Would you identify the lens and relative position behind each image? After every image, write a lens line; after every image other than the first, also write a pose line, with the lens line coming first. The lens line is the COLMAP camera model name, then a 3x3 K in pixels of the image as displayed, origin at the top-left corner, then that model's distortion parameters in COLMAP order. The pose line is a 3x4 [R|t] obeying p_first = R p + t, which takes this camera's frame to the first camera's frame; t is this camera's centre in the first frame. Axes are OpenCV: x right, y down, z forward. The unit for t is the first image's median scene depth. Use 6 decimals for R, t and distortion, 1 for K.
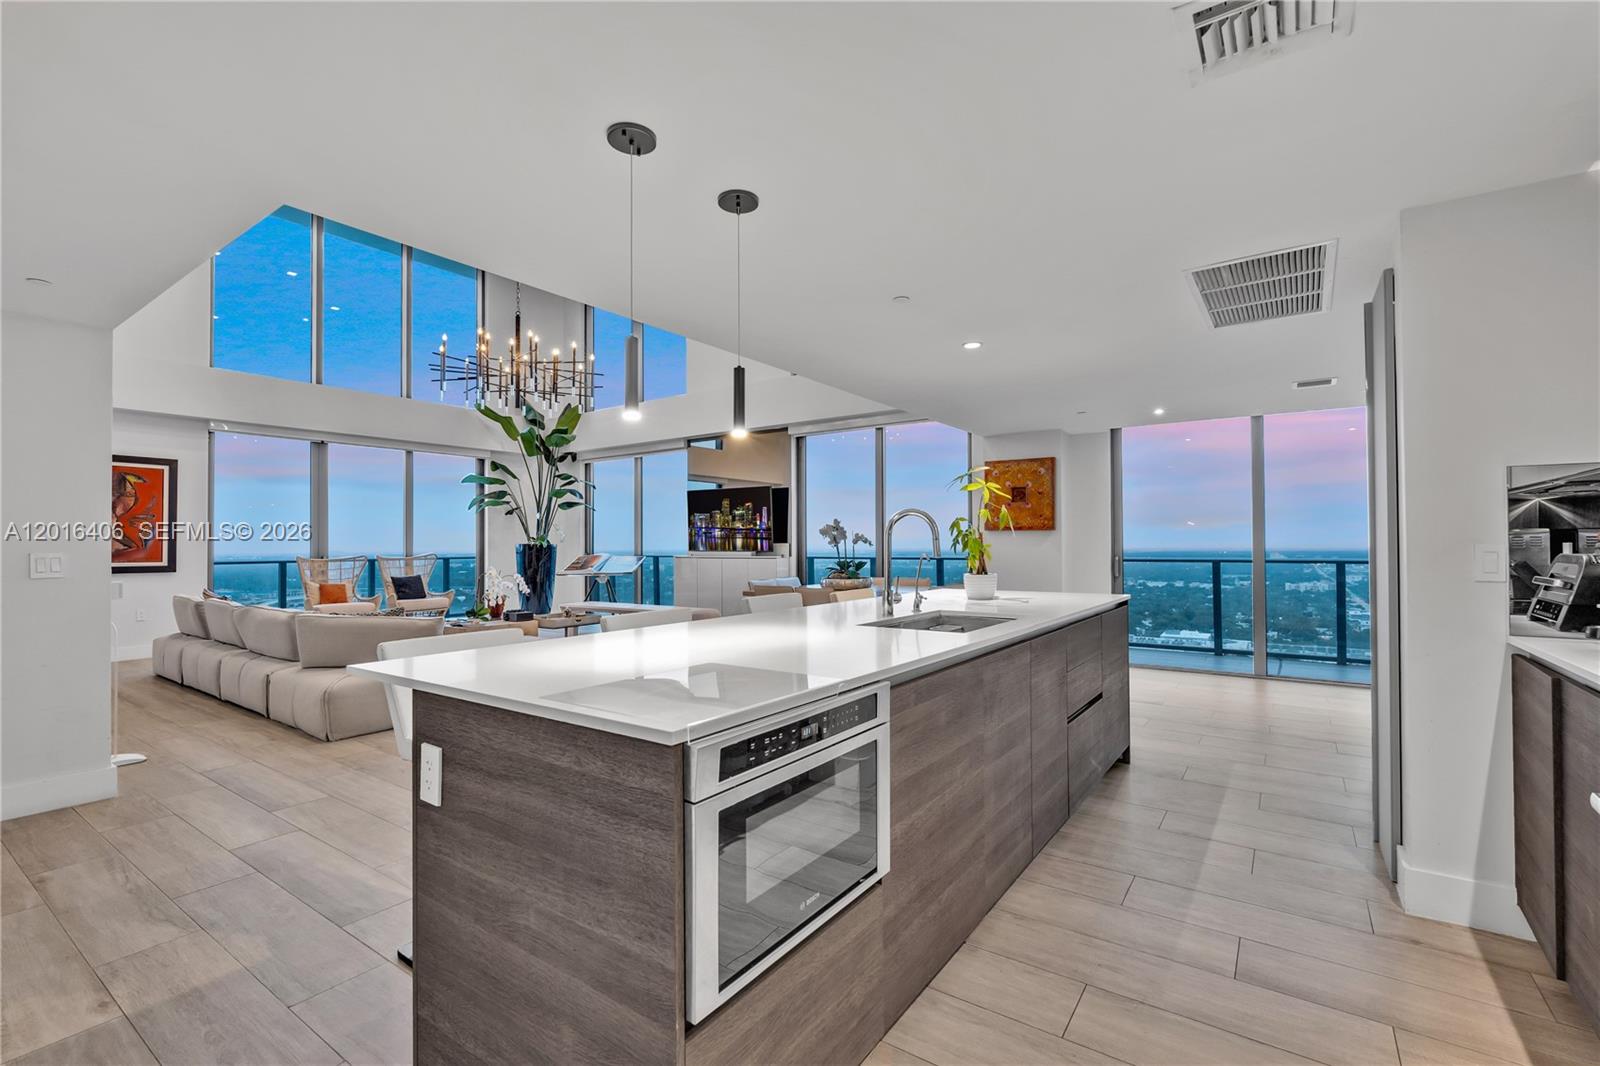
lens RADIAL K [[707.6, 0, 803.2], [0, 707.6, 537.6], [0, 0, 1]] dist [-0.002689, 0.000100]
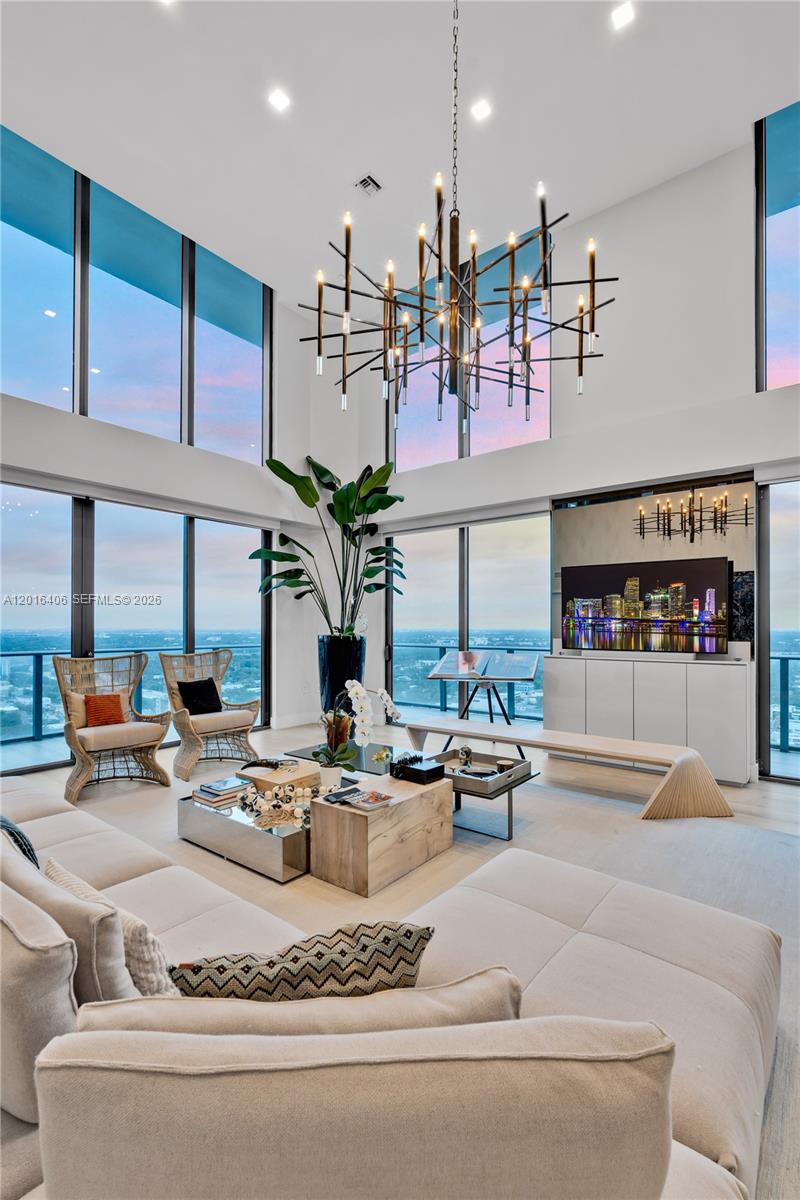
lens RADIAL K [[530.7, 0, 397.4], [0, 530.7, 630.5], [0, 0, 1]] dist [-0.002689, 0.000100]
pose [[0.998091, 0.012735, -0.060437, -0.307580], [-0.011459, 0.999705, 0.021402, -0.010273], [0.060692, -0.020669, 0.997943, 0.443633]]
